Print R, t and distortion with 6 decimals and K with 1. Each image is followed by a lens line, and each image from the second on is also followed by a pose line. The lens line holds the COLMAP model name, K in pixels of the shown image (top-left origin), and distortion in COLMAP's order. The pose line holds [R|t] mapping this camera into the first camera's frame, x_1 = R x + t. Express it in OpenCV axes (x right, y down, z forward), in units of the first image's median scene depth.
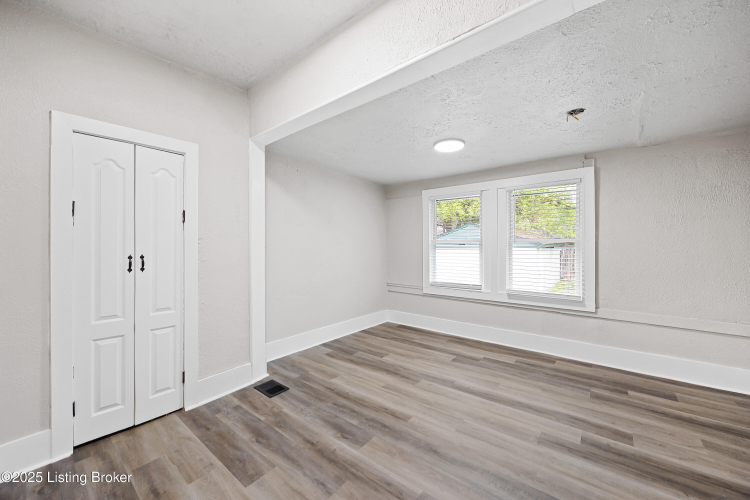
lens RADIAL K [[291.3, 0, 376.4], [0, 291.3, 247.0], [0, 0, 1]] dist [-0.002408, 0.000034]
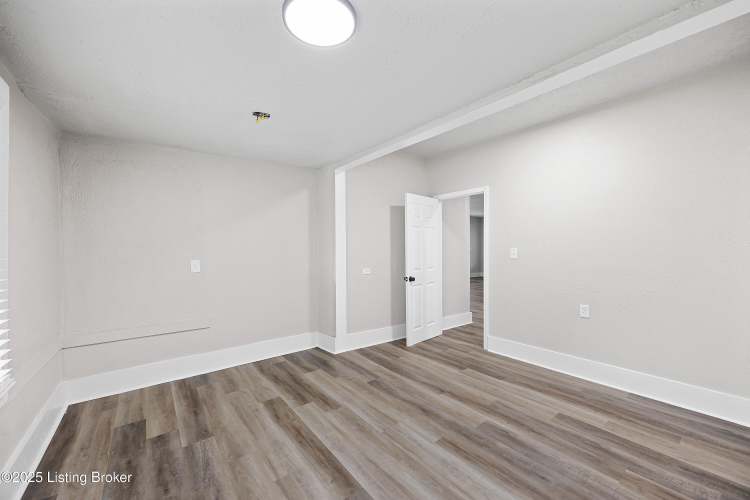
lens RADIAL K [[291.3, 0, 377.6], [0, 291.3, 249.9], [0, 0, 1]] dist [-0.002408, 0.000034]
pose [[-0.977515, 0.008635, 0.210687, 0.105568], [0.009999, 0.999935, 0.005410, -0.019139], [-0.210627, 0.007395, -0.977539, 1.954259]]
